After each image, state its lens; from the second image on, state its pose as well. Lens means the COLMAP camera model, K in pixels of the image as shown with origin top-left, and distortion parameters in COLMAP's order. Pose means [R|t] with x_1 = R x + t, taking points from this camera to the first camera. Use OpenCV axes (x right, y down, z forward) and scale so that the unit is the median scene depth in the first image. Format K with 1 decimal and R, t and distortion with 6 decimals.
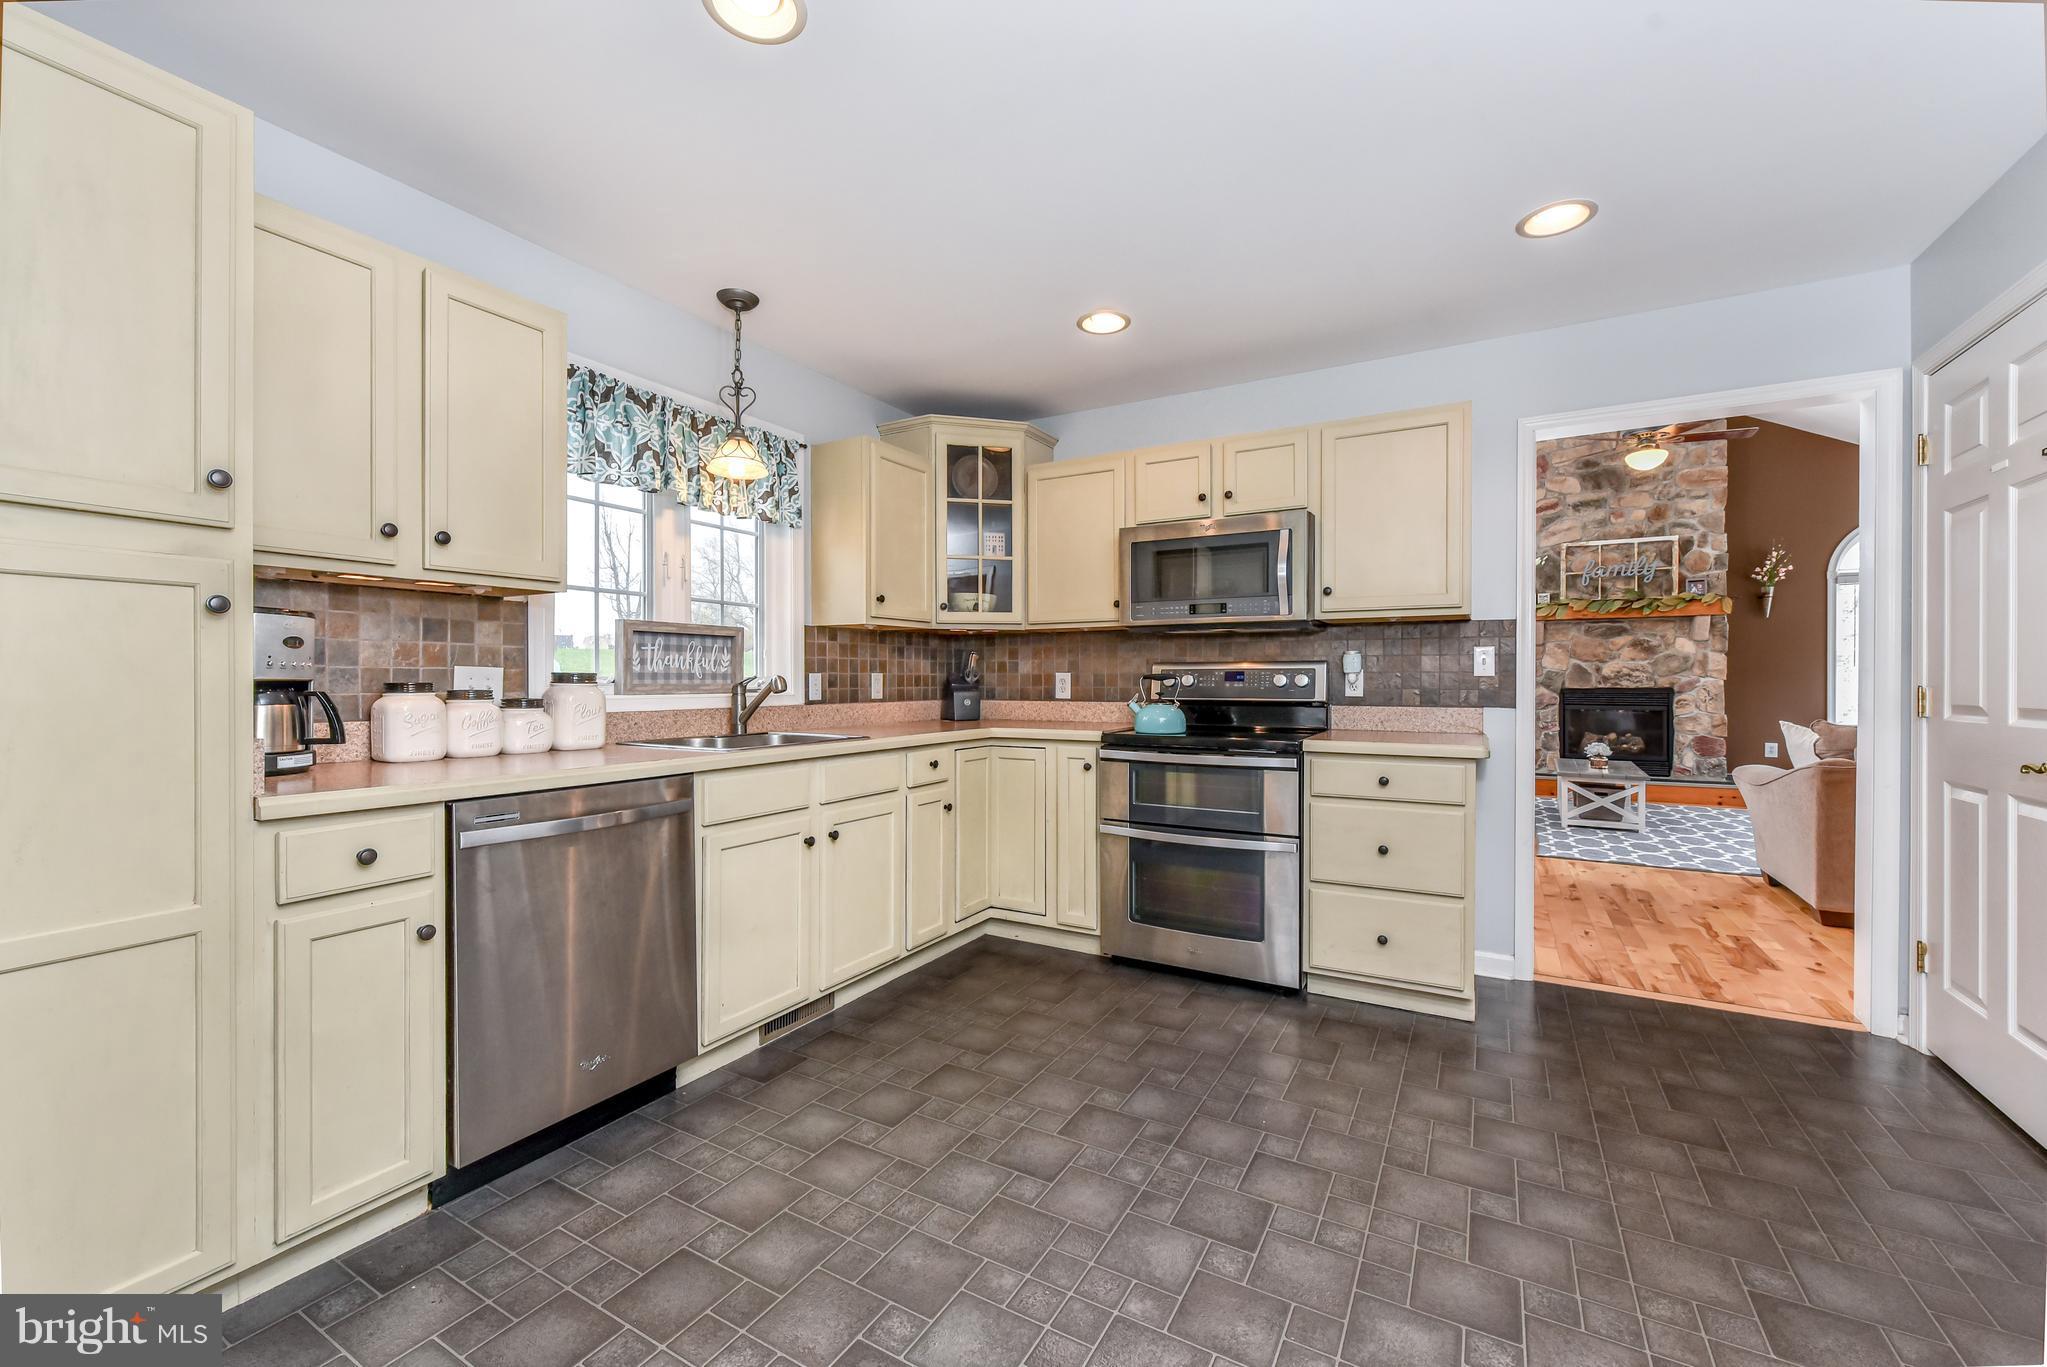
lens RADIAL K [[821.1, 0, 1023.5], [0, 821.1, 683.5], [0, 0, 1]] dist [-0.000675, -0.000029]
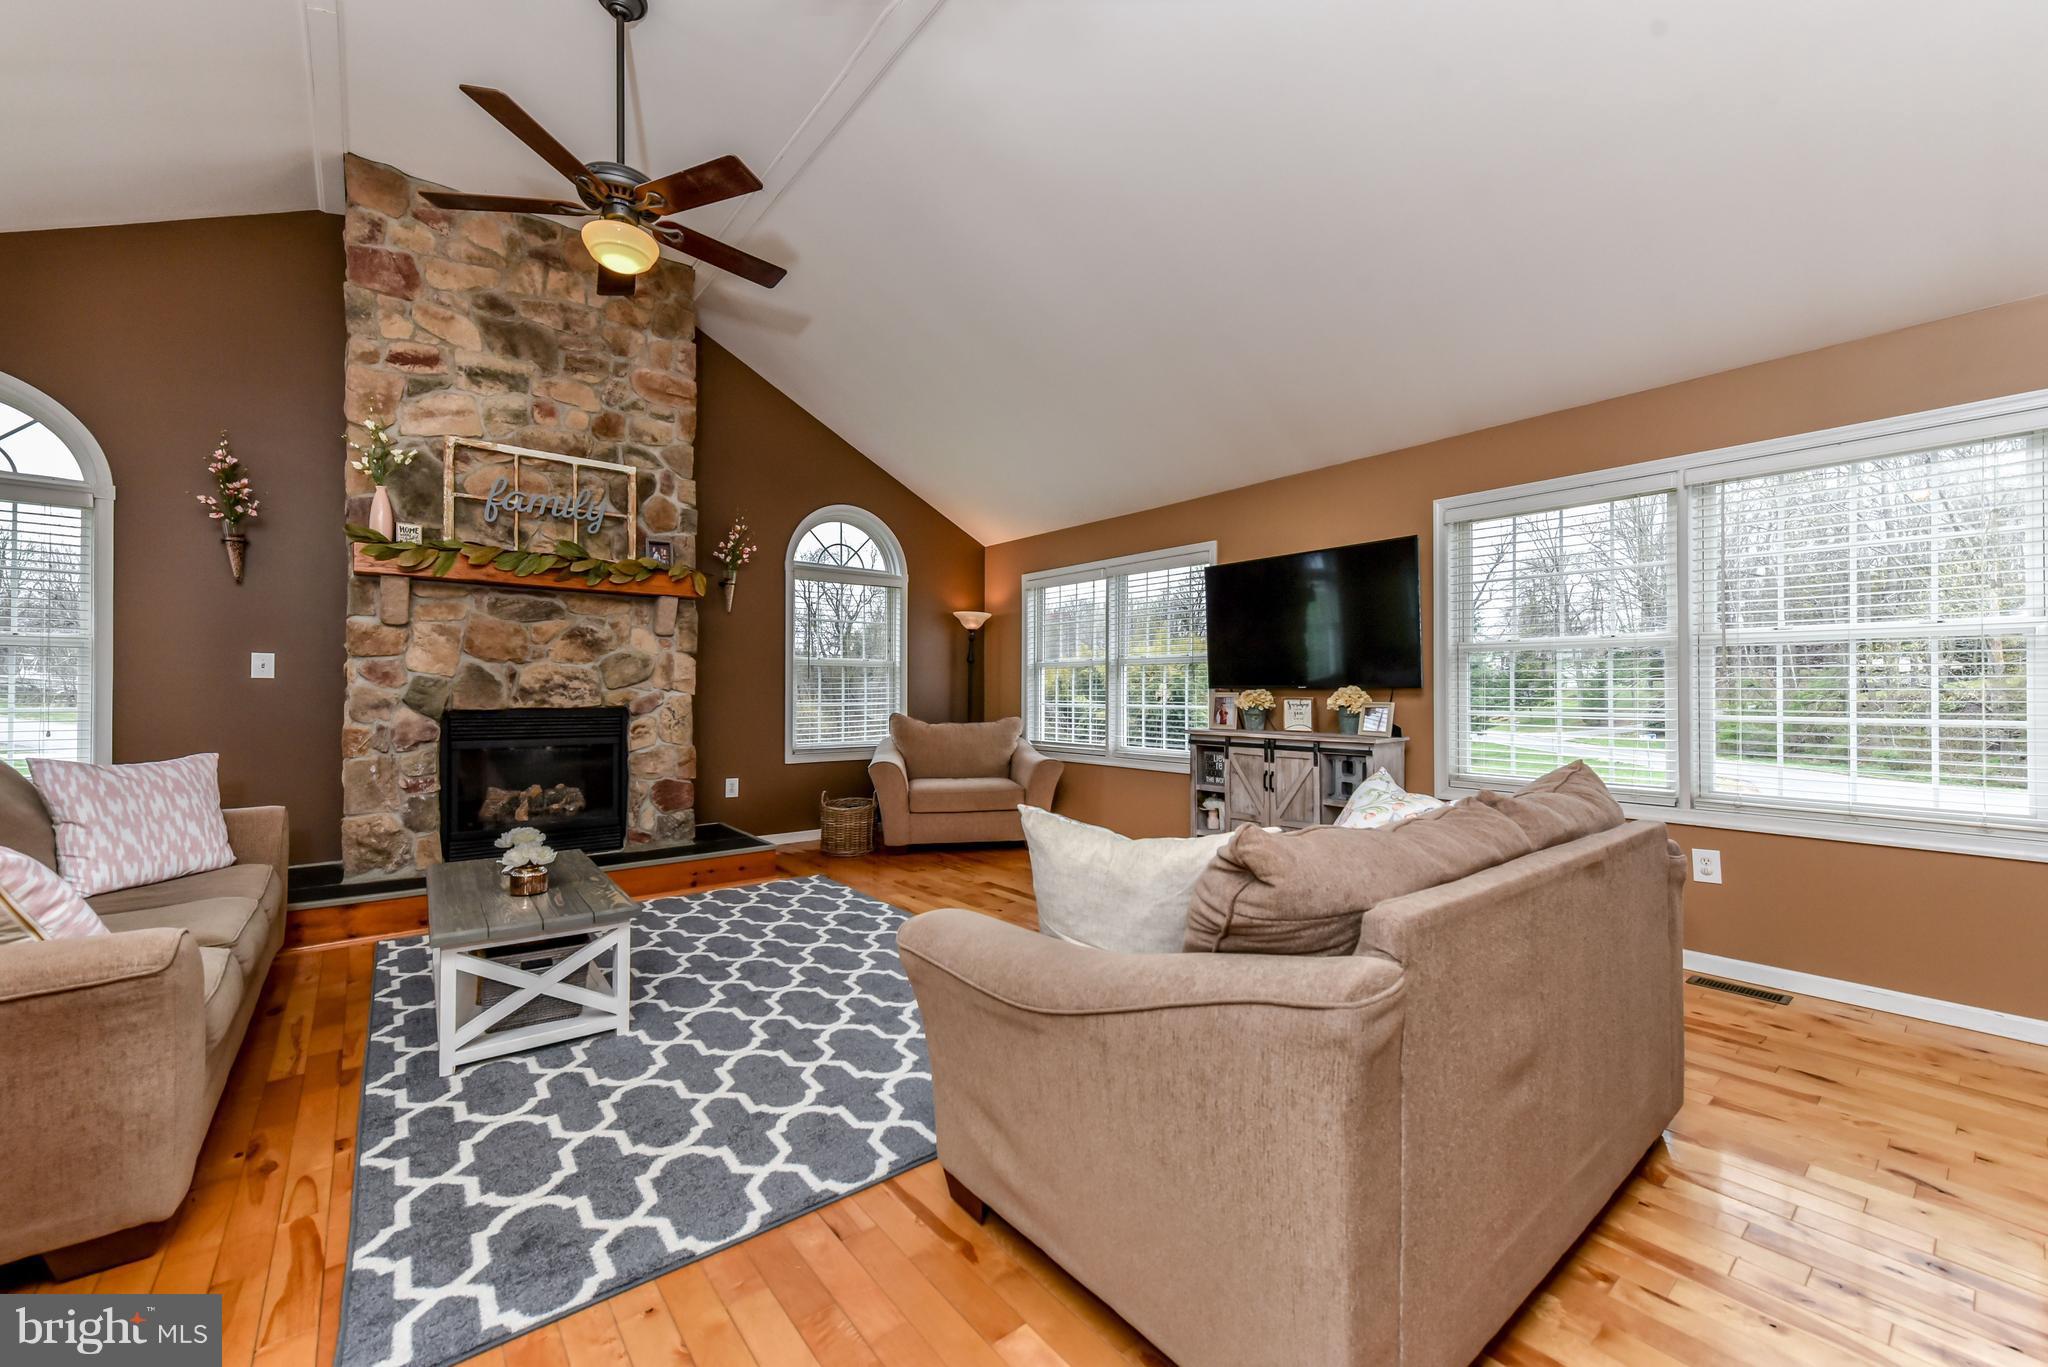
lens RADIAL K [[801.0, 0, 1013.1], [0, 801.0, 688.1], [0, 0, 1]] dist [0.013783, 0.000059]
pose [[0.369349, 0.008345, 0.929253, 0.323494], [0.000536, 0.999958, -0.009193, -0.003467], [-0.929291, 0.003893, 0.369329, 0.491732]]
